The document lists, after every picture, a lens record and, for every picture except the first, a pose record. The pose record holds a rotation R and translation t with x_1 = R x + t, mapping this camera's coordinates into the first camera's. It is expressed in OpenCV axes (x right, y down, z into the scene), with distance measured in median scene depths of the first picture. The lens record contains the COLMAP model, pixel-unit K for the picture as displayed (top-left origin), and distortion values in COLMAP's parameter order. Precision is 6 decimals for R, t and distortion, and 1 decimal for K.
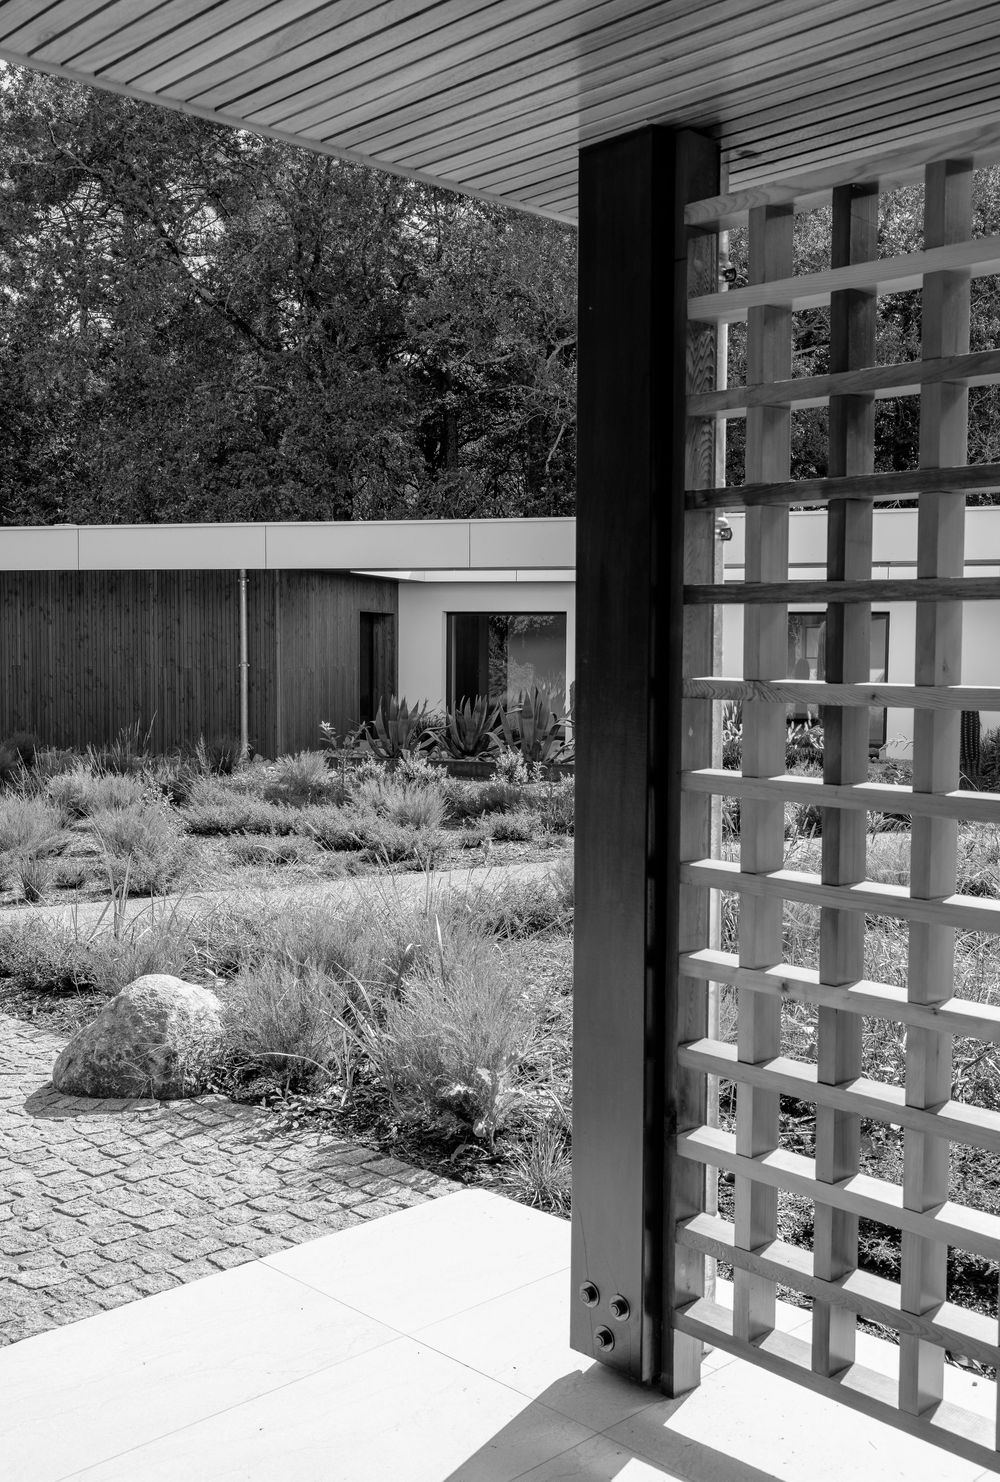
lens RADIAL K [[1462.8, 0, 500.0], [0, 1462.8, 741.0], [0, 0, 1]] dist [-0.010801, -0.000895]
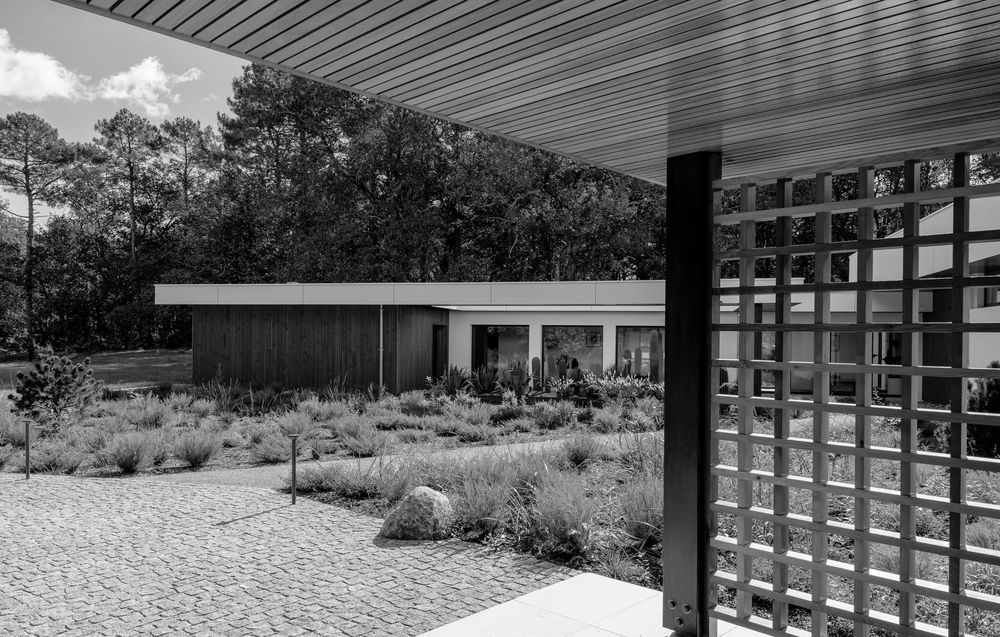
lens RADIAL K [[715.7, 0, 497.6], [0, 715.7, 344.2], [0, 0, 1]] dist [0.004748, 0.000862]
pose [[0.999314, 0.003203, 0.036889, -0.076690], [-0.001028, 0.998266, -0.058849, 0.001498], [-0.037014, 0.058771, 0.997585, -0.065545]]
